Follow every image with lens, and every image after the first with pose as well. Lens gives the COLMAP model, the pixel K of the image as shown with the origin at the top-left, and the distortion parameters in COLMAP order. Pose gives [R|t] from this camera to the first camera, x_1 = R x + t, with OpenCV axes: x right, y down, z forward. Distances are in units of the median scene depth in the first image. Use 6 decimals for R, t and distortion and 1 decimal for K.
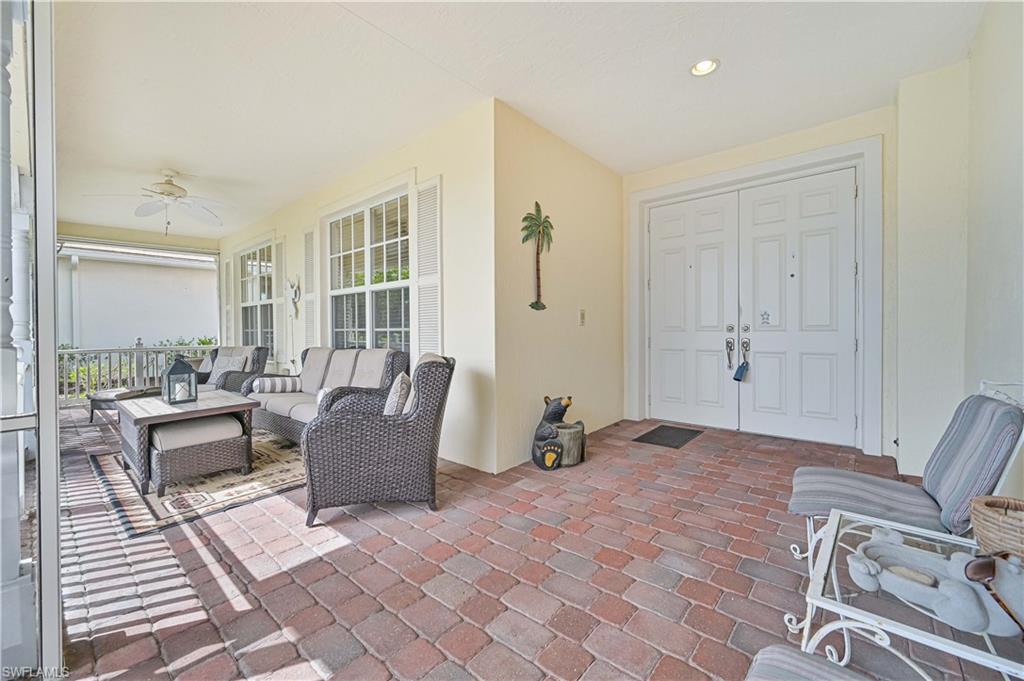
lens RADIAL K [[410.1, 0, 516.2], [0, 410.1, 340.3], [0, 0, 1]] dist [0.004051, 0.000108]
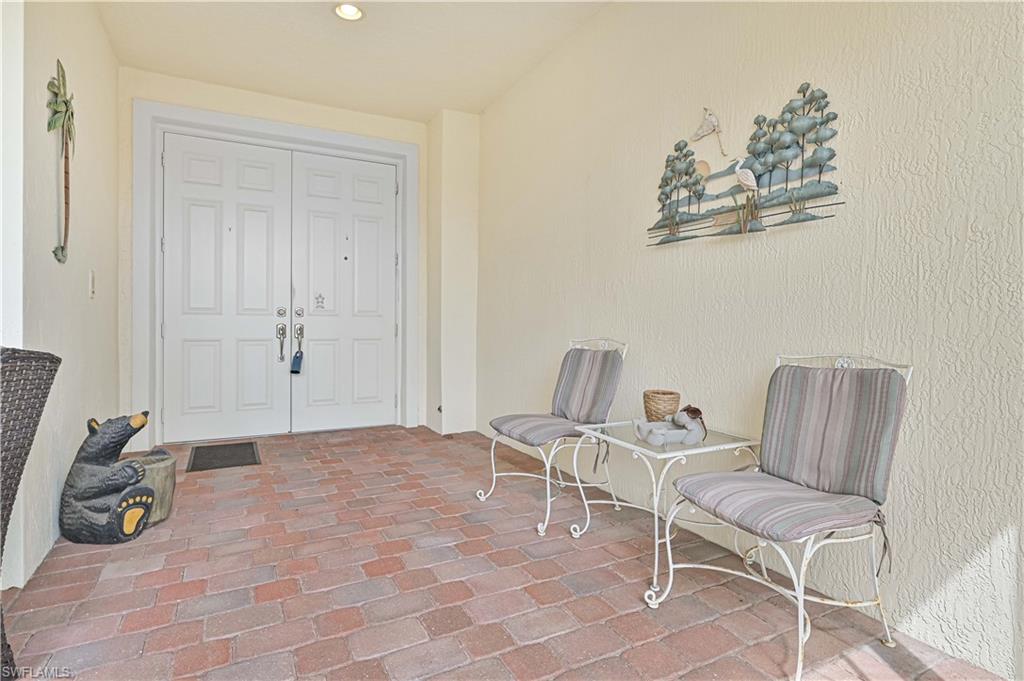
lens RADIAL K [[541.1, 0, 515.3], [0, 541.1, 337.5], [0, 0, 1]] dist [-0.003691, -0.000323]
pose [[0.365848, -0.009162, 0.930630, -0.431847], [0.018435, 0.999827, 0.002596, 0.038098], [-0.930492, 0.016206, 0.365953, 0.208096]]
